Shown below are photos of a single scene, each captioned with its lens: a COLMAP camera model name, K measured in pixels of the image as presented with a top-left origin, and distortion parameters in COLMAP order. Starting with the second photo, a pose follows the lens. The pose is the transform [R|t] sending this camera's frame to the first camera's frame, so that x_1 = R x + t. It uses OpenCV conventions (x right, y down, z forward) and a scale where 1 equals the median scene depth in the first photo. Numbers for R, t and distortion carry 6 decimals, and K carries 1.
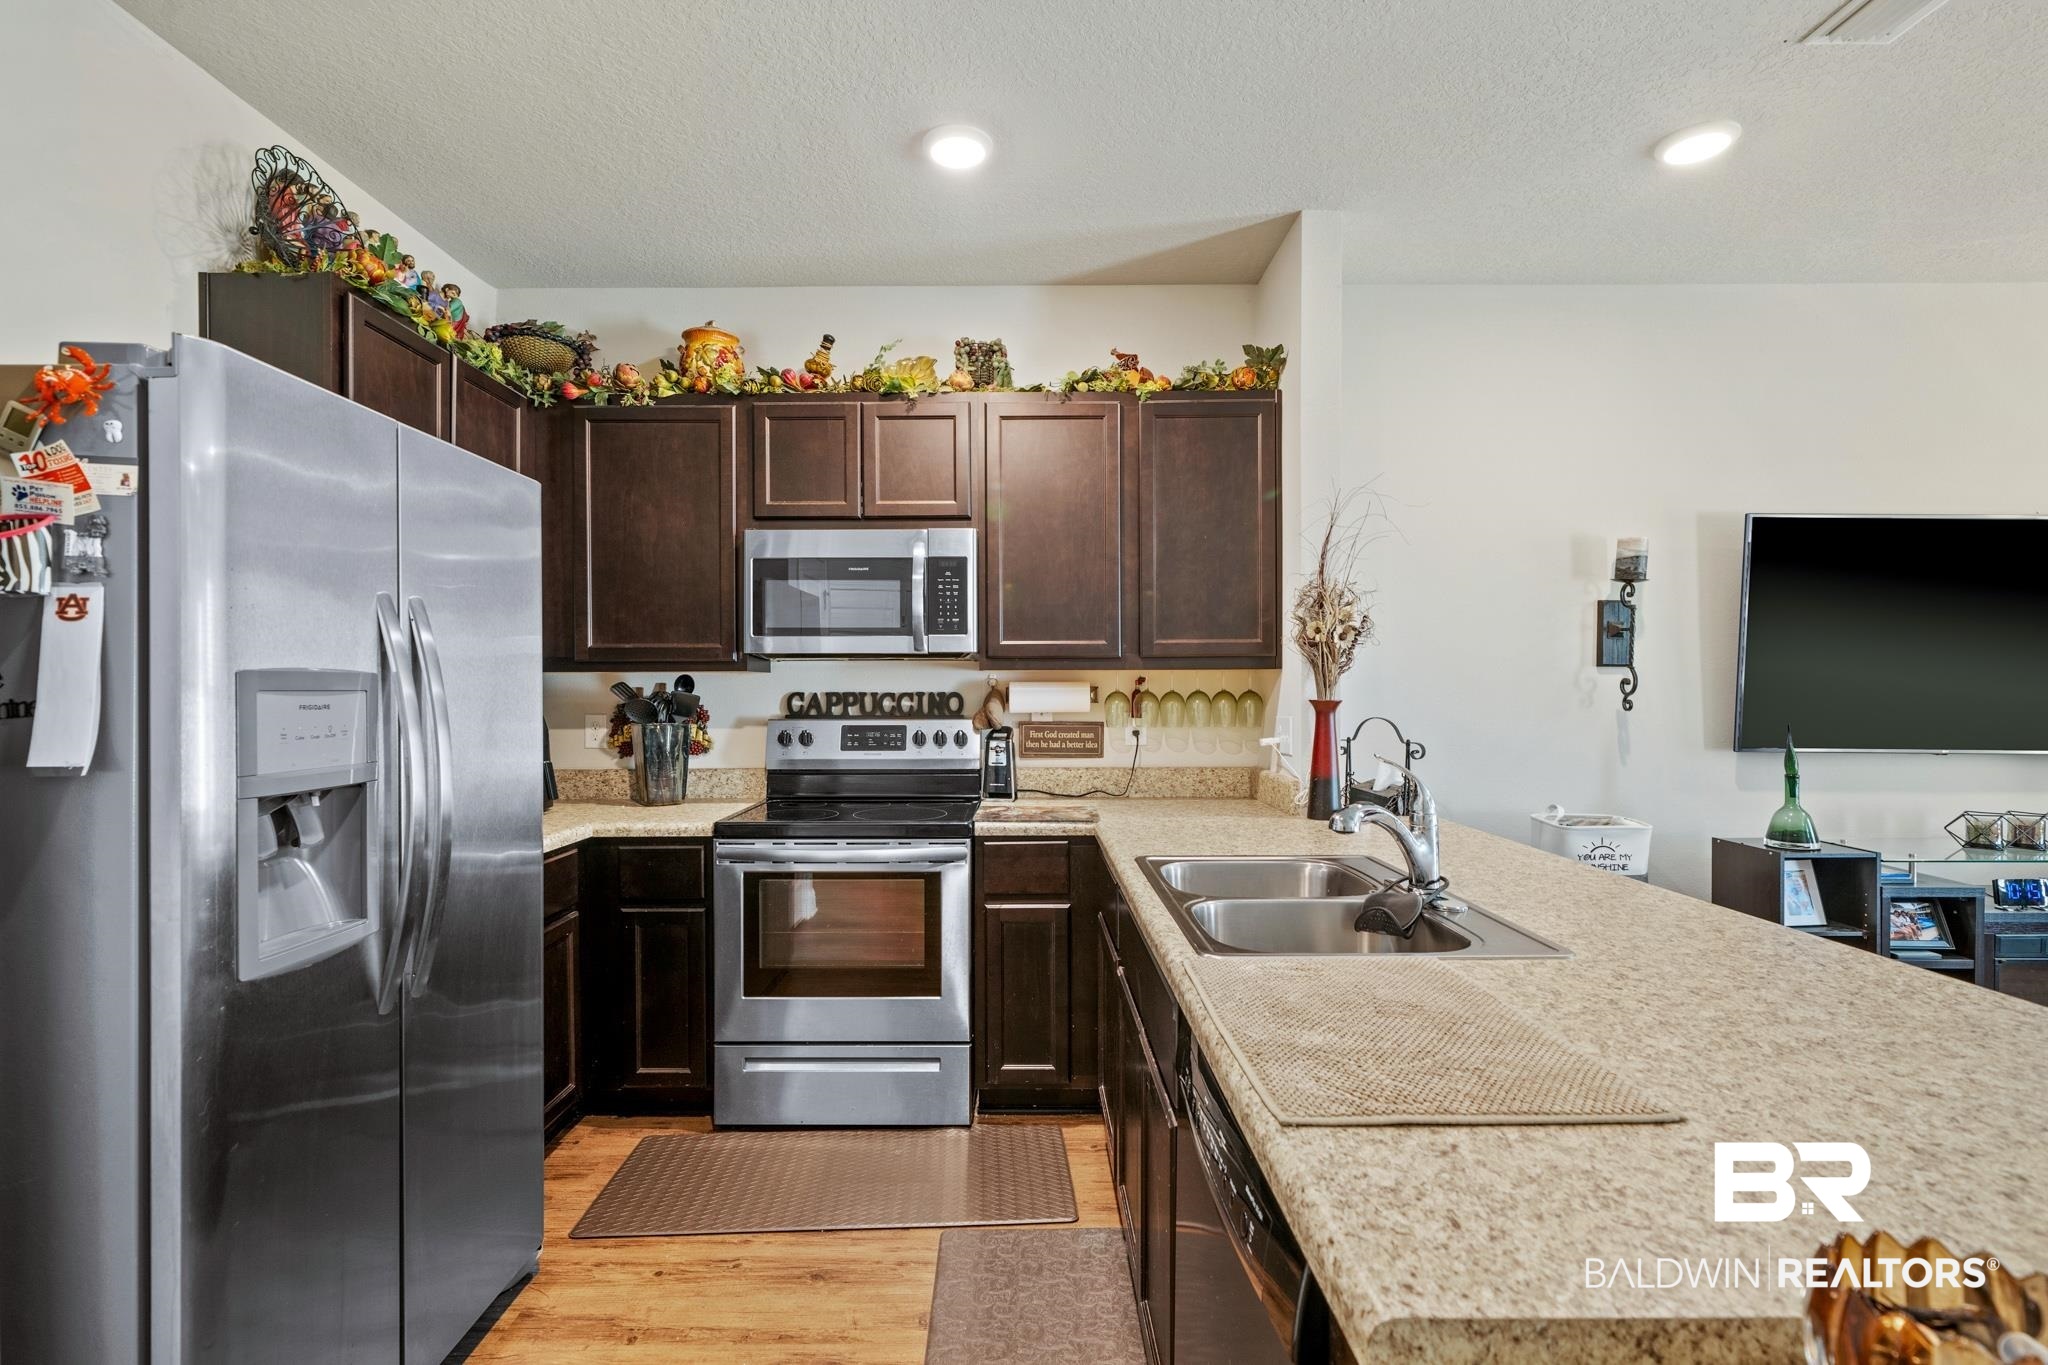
lens RADIAL K [[953.6, 0, 1006.8], [0, 953.6, 690.6], [0, 0, 1]] dist [-0.000842, 0.001048]
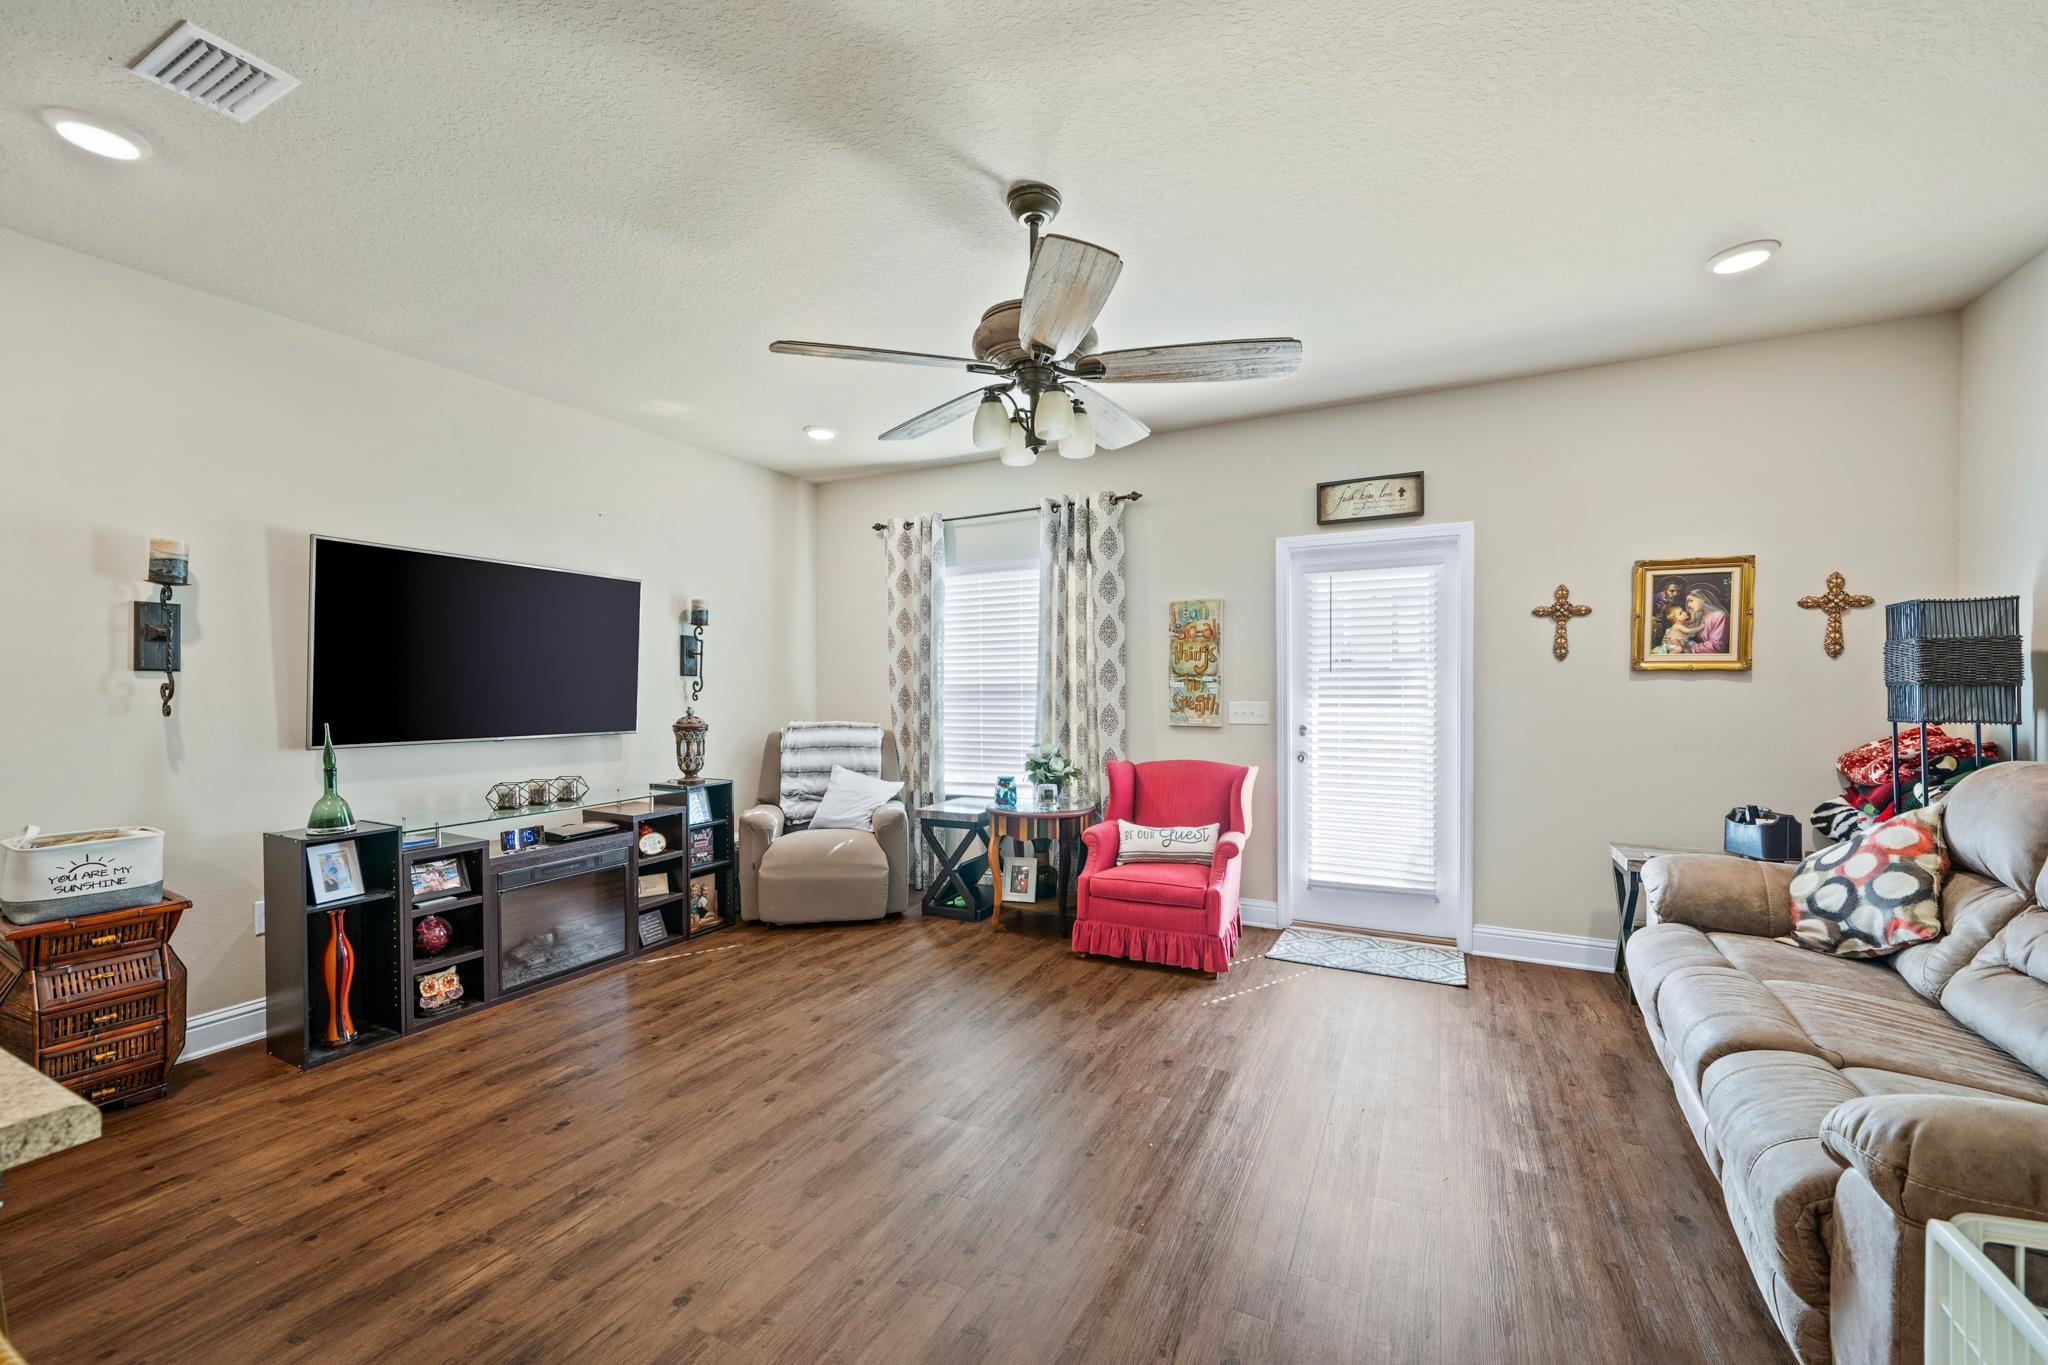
lens RADIAL K [[818.7, 0, 1037.5], [0, 818.7, 691.8], [0, 0, 1]] dist [-0.001253, 0.000328]
pose [[0.439307, -0.008305, 0.898299, 0.309100], [0.010032, 0.999940, 0.004338, 0.001414], [-0.898281, 0.007106, 0.439364, -0.181278]]
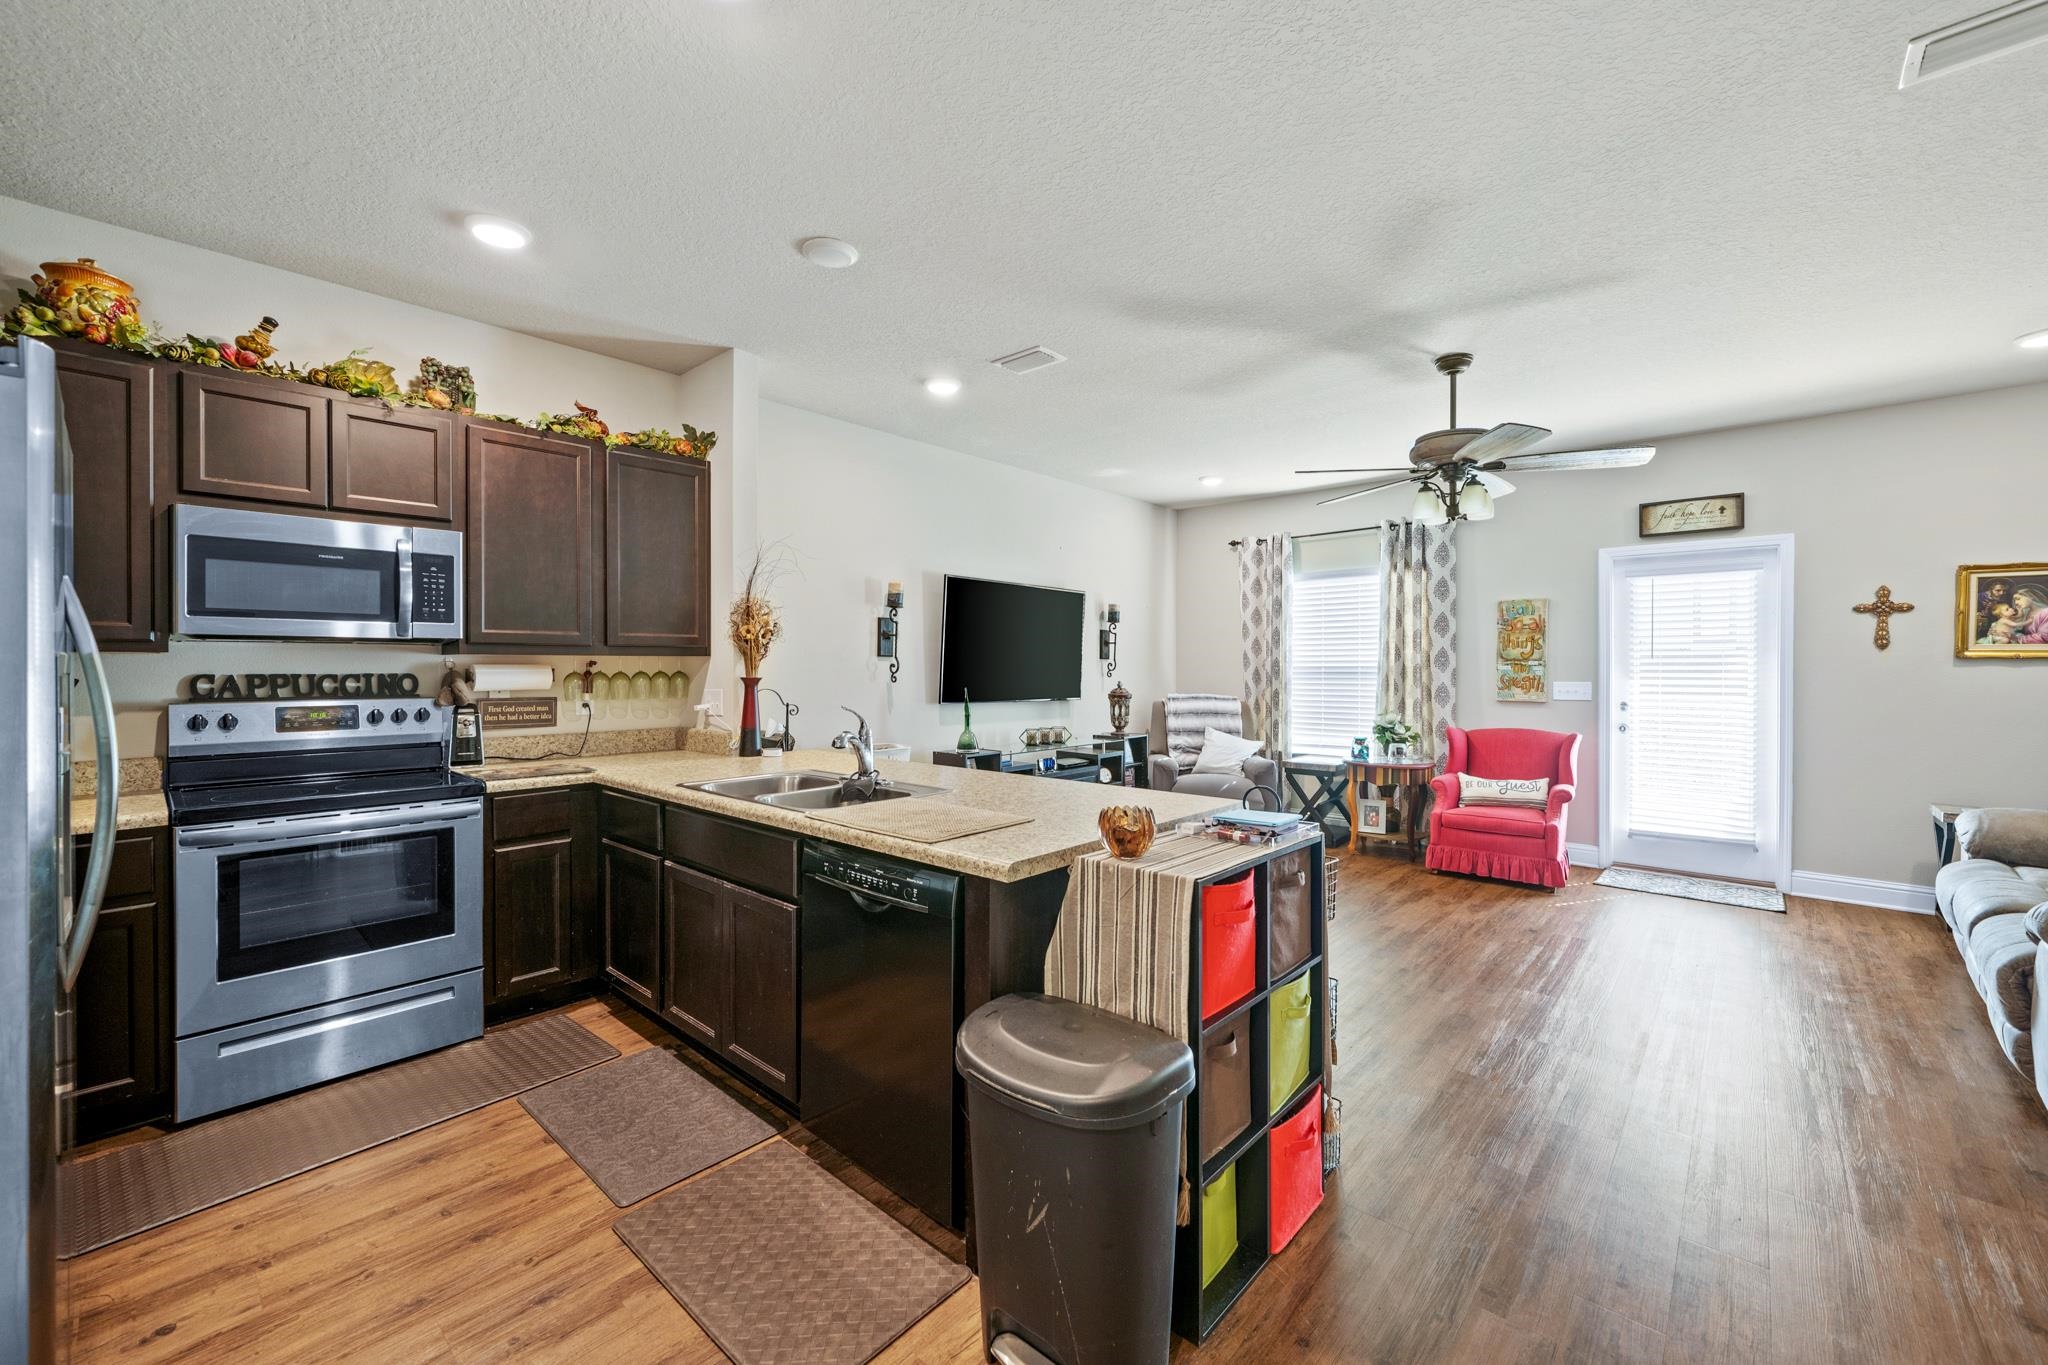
lens RADIAL K [[818.2, 0, 1026.3], [0, 818.2, 668.2], [0, 0, 1]] dist [-0.001165, -0.000949]
pose [[0.662770, 0.000057, 0.748823, -0.316357], [0.002996, 0.999992, -0.002728, 0.000389], [-0.748817, 0.004051, 0.662764, -0.169780]]
